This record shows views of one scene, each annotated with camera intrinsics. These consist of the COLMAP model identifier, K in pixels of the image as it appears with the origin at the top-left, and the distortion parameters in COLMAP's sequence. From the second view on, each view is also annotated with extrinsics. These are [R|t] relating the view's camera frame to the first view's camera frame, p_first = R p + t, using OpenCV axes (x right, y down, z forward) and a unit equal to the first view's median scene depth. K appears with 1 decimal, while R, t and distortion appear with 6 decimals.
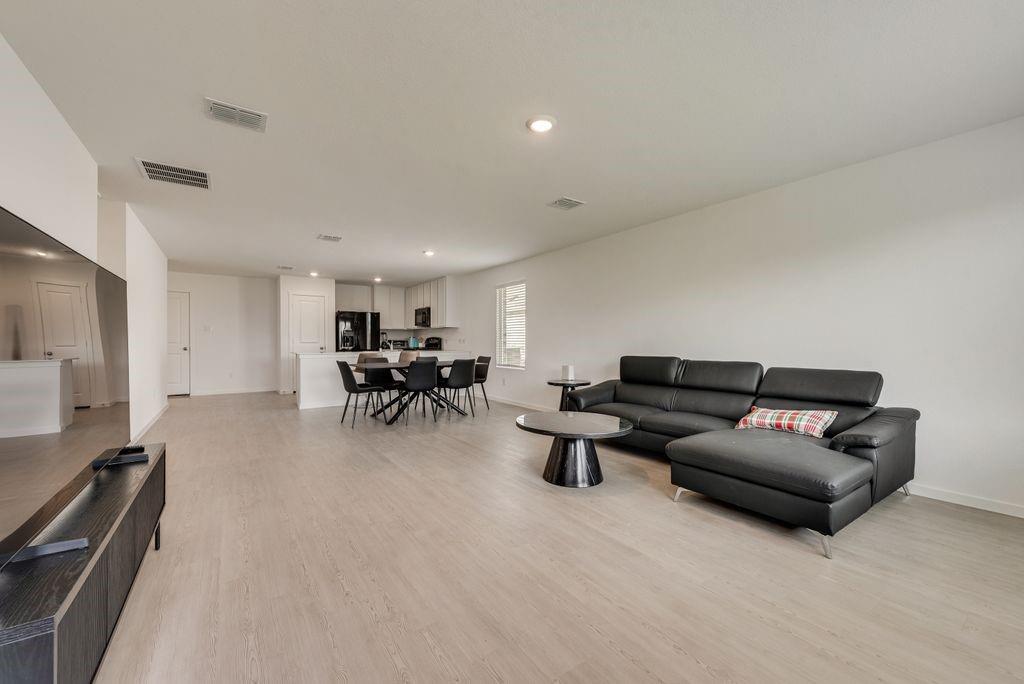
lens RADIAL K [[403.5, 0, 506.5], [0, 403.5, 343.0], [0, 0, 1]] dist [0.007961, 0.000077]
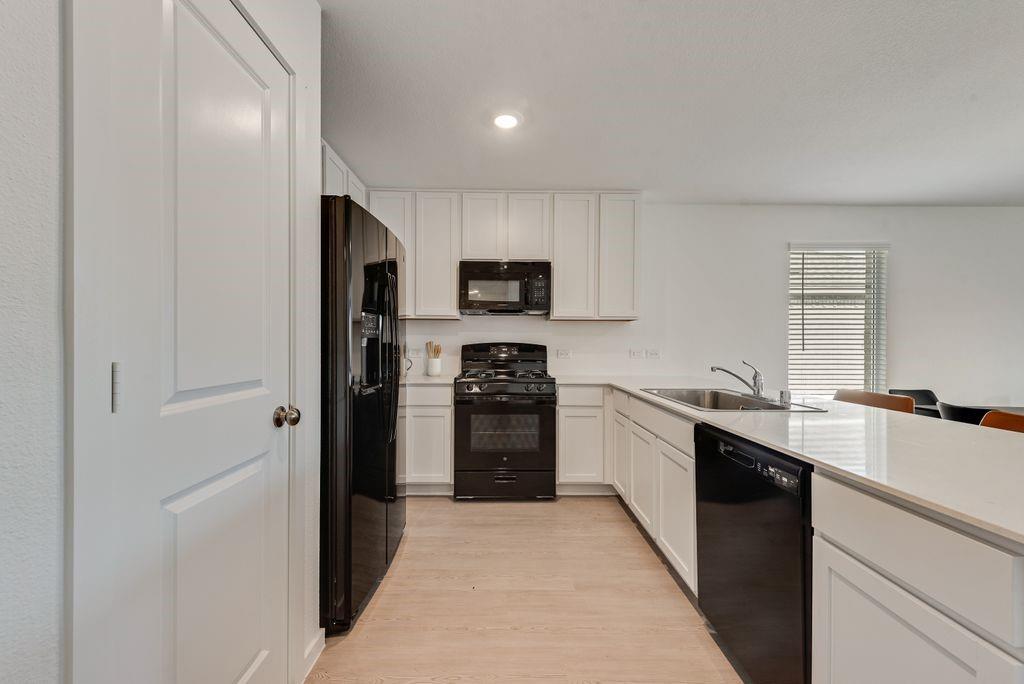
lens RADIAL K [[403.5, 0, 506.5], [0, 403.5, 343.0], [0, 0, 1]] dist [0.007961, 0.000077]
pose [[0.568377, 0.001852, 0.822766, -0.523392], [-0.002529, 0.999997, -0.000504, -0.014550], [-0.822765, -0.001794, 0.568380, 0.833307]]
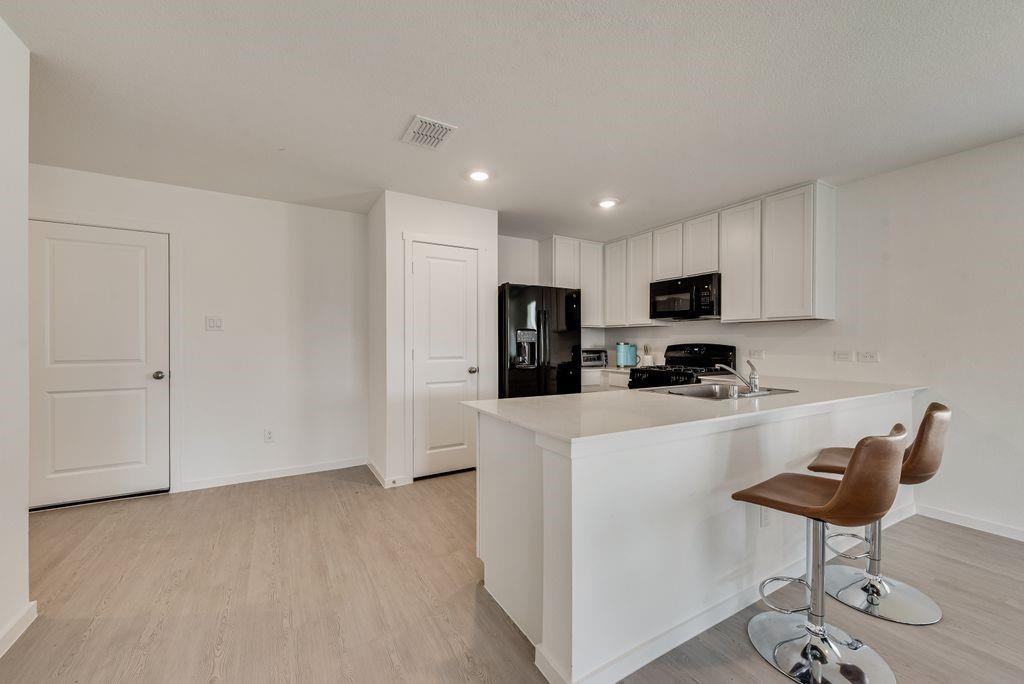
lens RADIAL K [[403.5, 0, 506.5], [0, 403.5, 343.0], [0, 0, 1]] dist [0.007961, 0.000077]
pose [[0.996608, 0.000144, -0.082290, -0.379213], [-0.000209, 1.000000, -0.000771, -0.015217], [0.082290, 0.000786, 0.996608, 0.570471]]
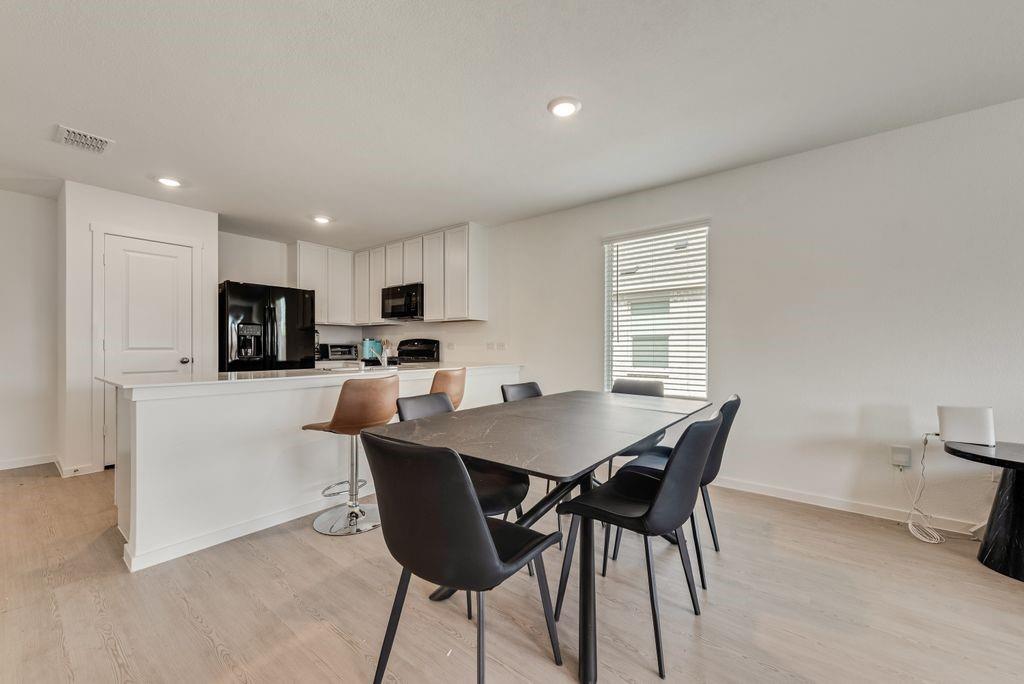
lens RADIAL K [[402.0, 0, 513.6], [0, 402.0, 345.7], [0, 0, 1]] dist [0.001451, -0.000024]
pose [[0.952501, 0.002155, 0.304529, -0.239894], [-0.000399, 0.999983, -0.005828, -0.001330], [-0.304536, 0.005430, 0.952485, 0.452839]]
